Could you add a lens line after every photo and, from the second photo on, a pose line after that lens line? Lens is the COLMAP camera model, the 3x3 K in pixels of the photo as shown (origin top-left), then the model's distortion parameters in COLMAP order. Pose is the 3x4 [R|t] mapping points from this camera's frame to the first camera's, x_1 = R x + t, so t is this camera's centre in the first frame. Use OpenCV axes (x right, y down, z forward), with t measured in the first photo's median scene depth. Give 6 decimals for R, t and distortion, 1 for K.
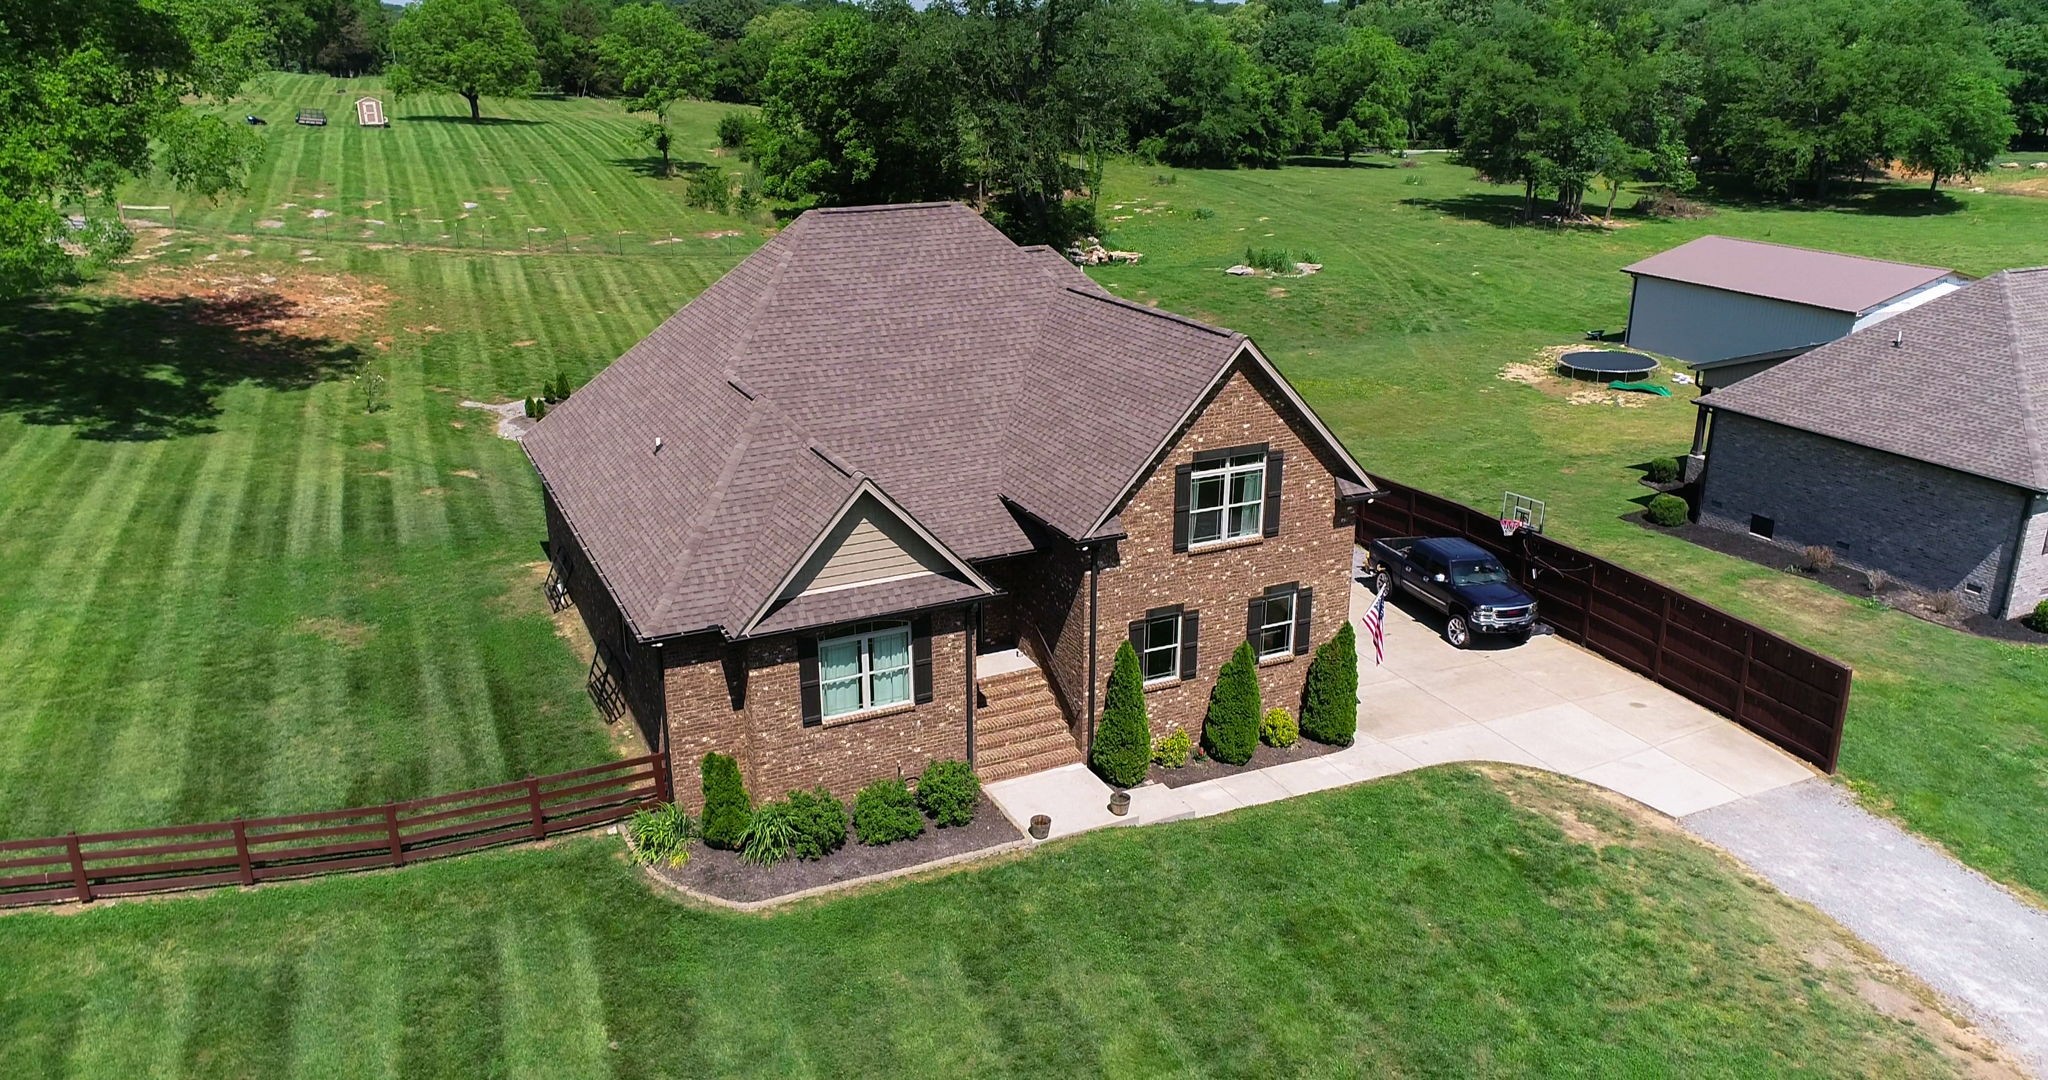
lens RADIAL K [[1444.0, 0, 1024.0], [0, 1444.0, 540.0], [0, 0, 1]] dist [-0.011710, -0.000493]
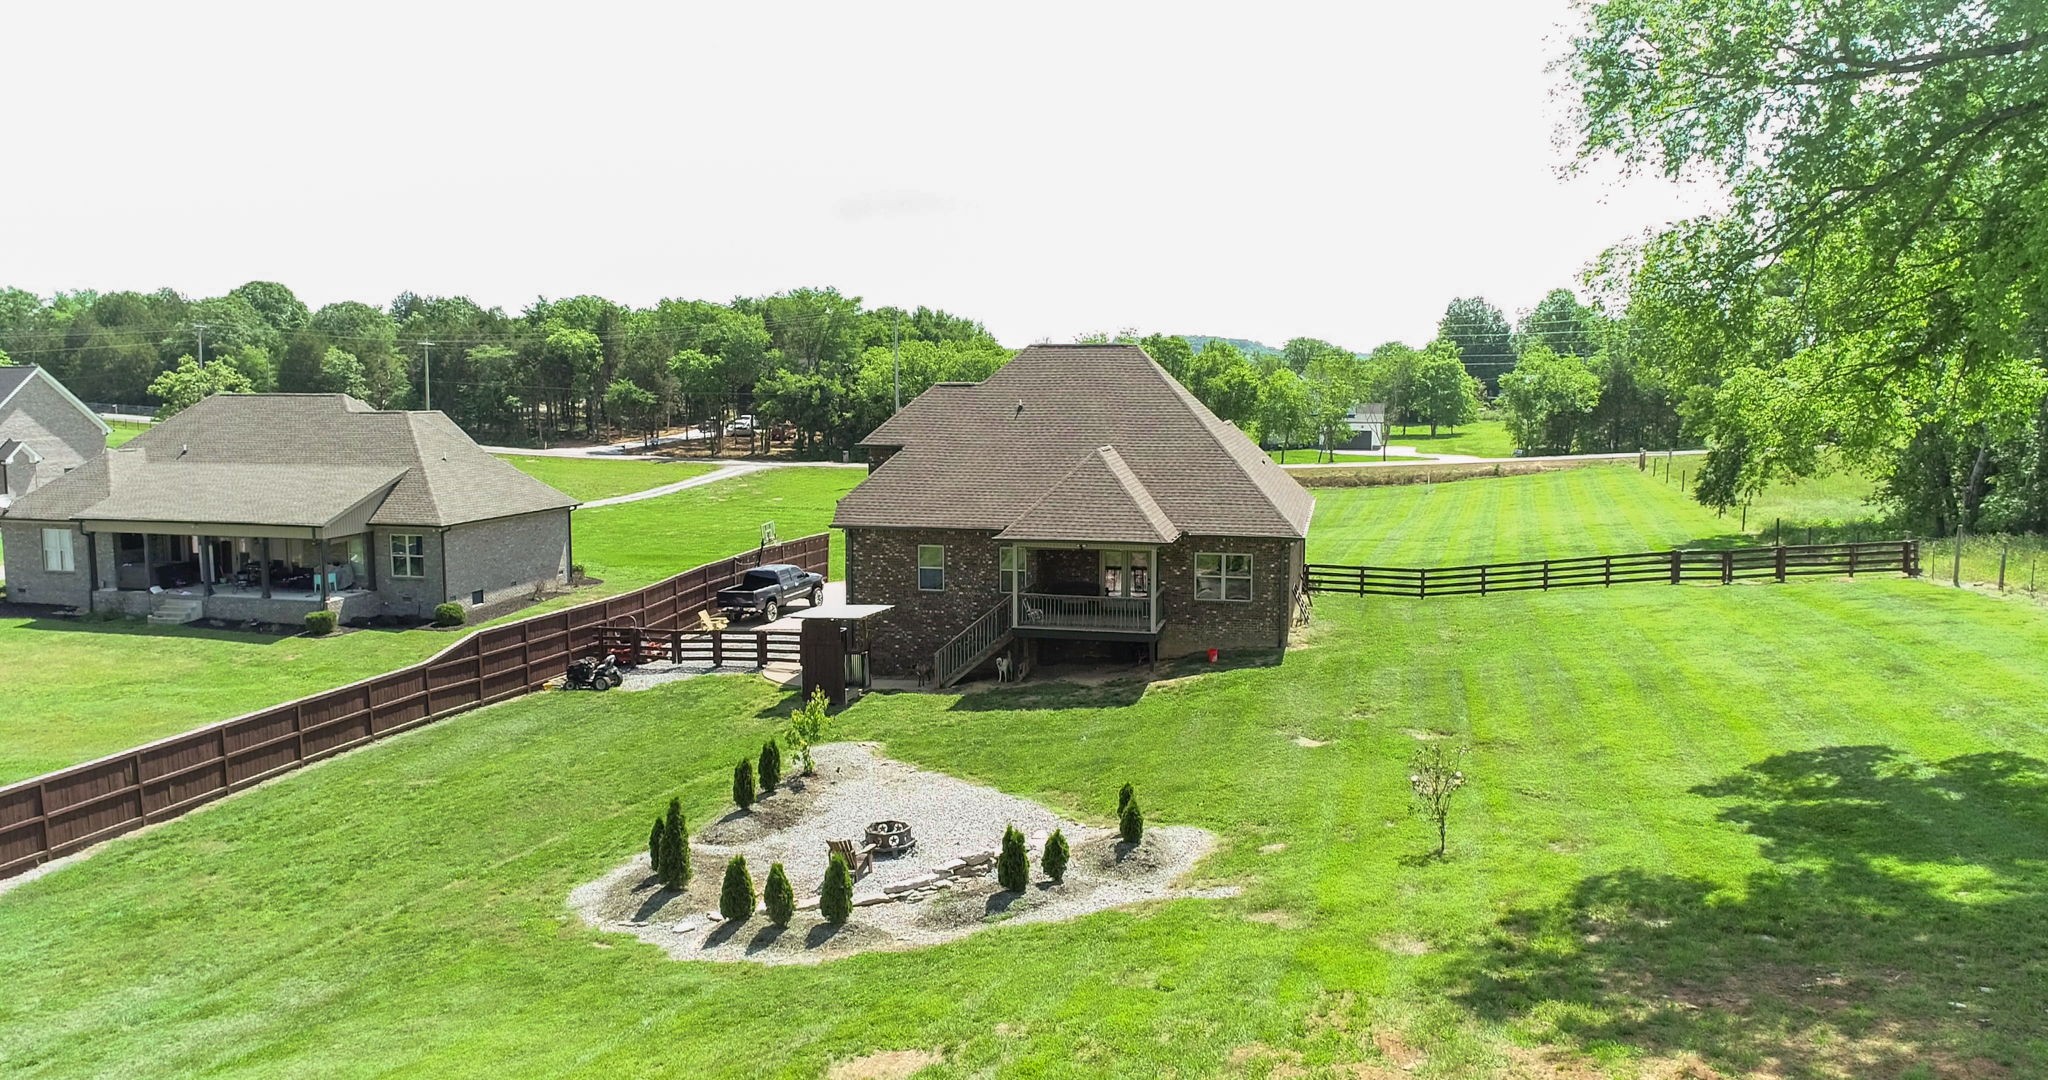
lens RADIAL K [[1444.0, 0, 1024.0], [0, 1444.0, 540.0], [0, 0, 1]] dist [-0.011710, -0.000493]
pose [[-0.776513, -0.071174, 0.626068, -1.164316], [0.209011, 0.908249, 0.362490, -0.697400], [-0.594425, 0.412333, -0.690391, 2.492443]]
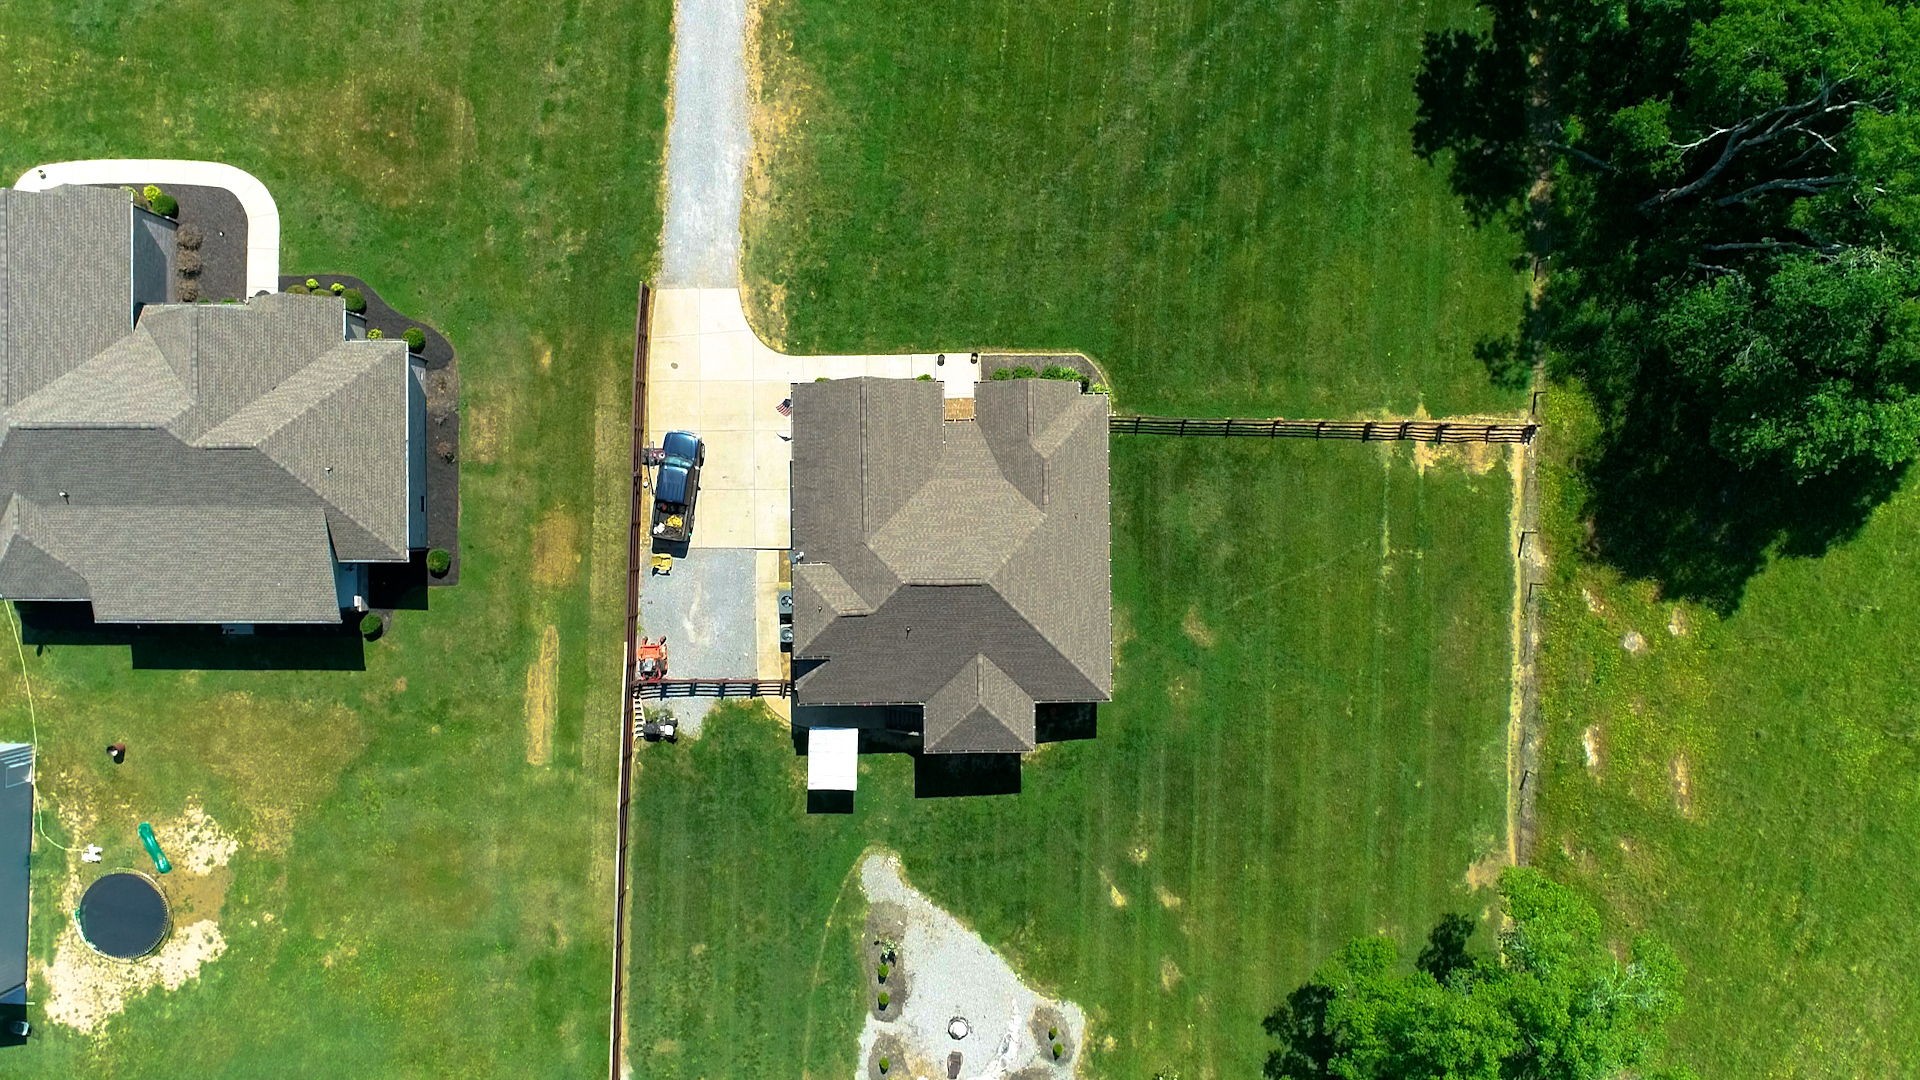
lens RADIAL K [[1520.7, 0, 960.0], [0, 1520.7, 540.0], [0, 0, 1]] dist [-0.007100, 0.009539]
pose [[-0.903764, -0.427937, -0.008999, -0.080716], [0.140074, -0.315559, 0.938510, -2.435739], [-0.404463, 0.846931, 0.345133, 0.265291]]
